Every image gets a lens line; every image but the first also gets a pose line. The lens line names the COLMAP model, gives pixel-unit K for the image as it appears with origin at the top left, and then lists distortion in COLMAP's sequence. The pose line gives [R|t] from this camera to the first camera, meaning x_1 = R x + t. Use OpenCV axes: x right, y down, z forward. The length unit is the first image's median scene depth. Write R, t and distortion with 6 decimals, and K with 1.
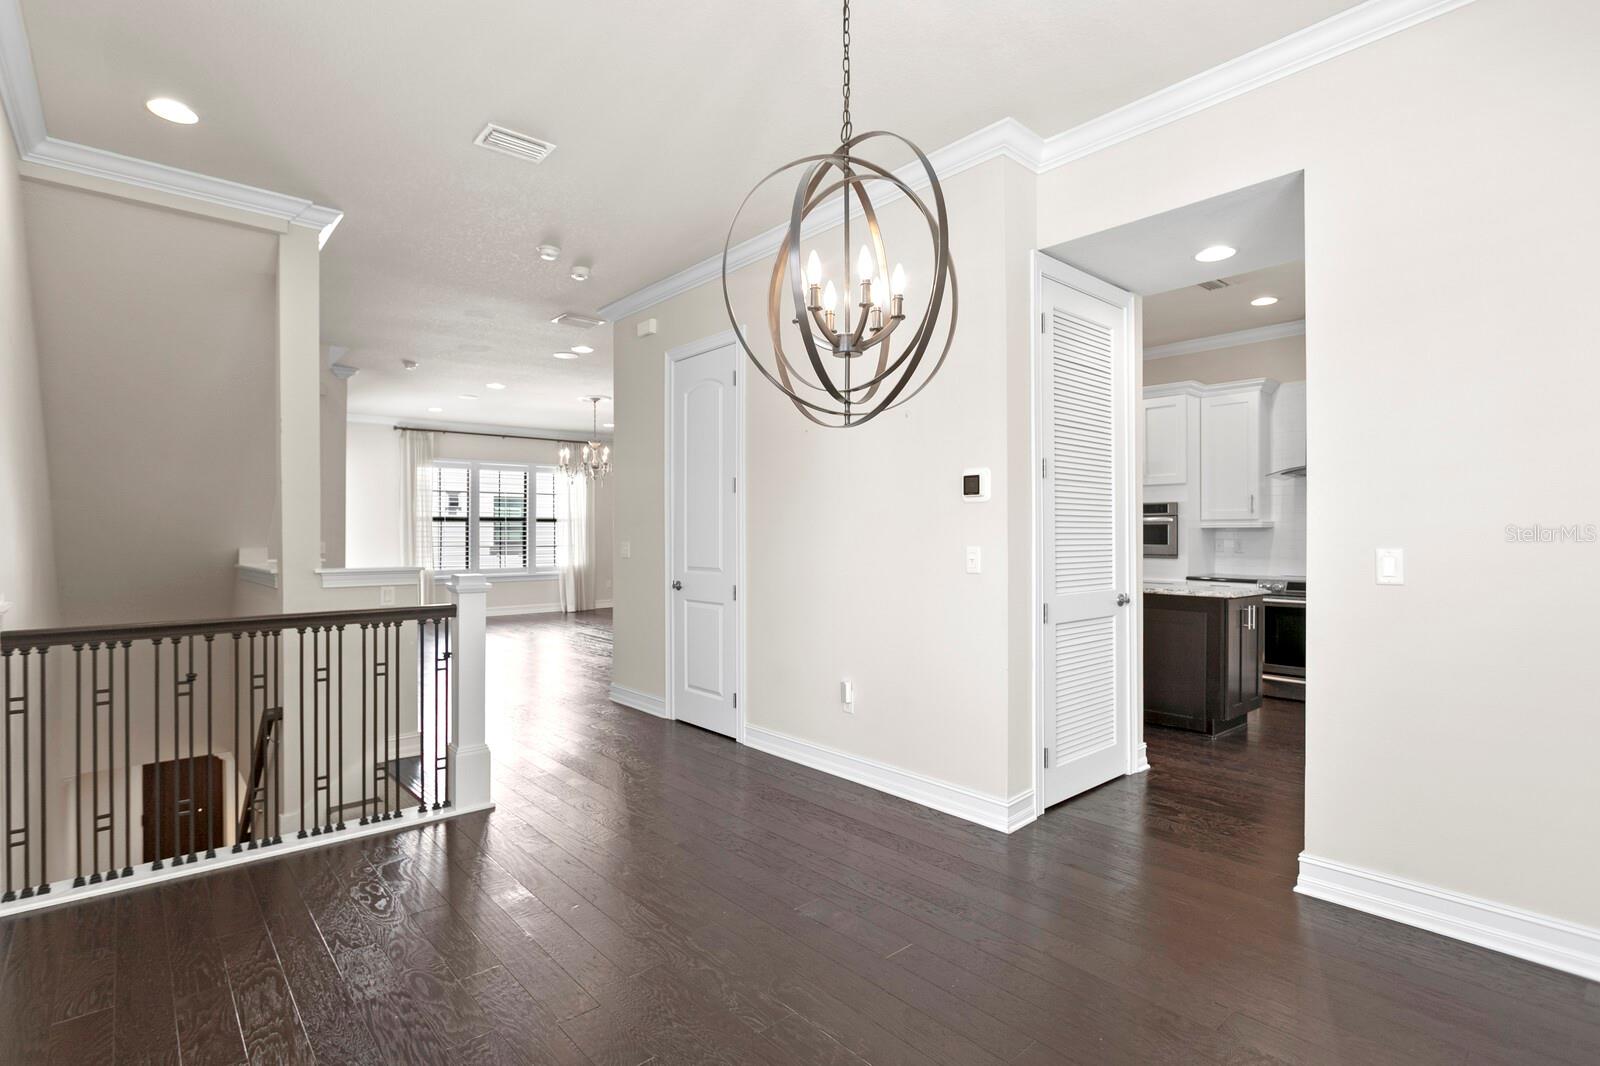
lens RADIAL K [[782.2, 0, 794.5], [0, 782.2, 531.8], [0, 0, 1]] dist [-0.016050, 0.006992]
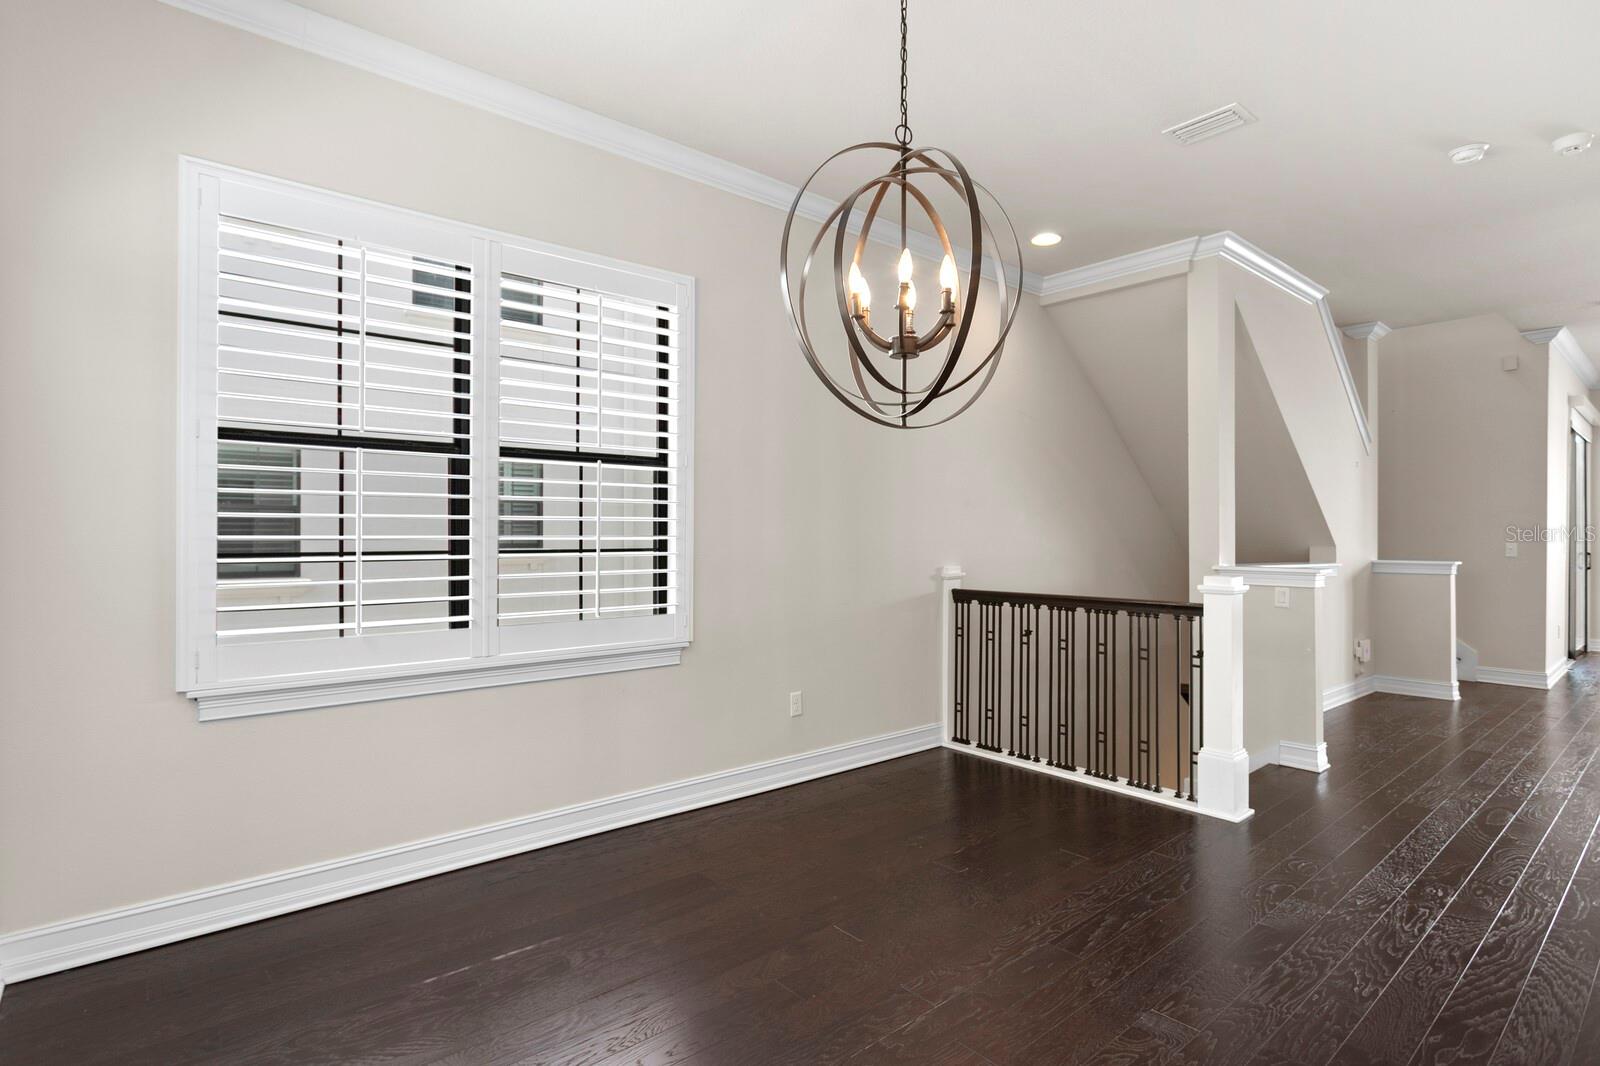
lens RADIAL K [[782.2, 0, 804.1], [0, 782.2, 527.6], [0, 0, 1]] dist [-0.016050, 0.006992]
pose [[-0.023931, -0.006108, -0.999695, 0.632116], [0.003265, 0.999976, -0.006188, 0.000076], [0.999708, -0.003412, -0.023910, 0.570125]]
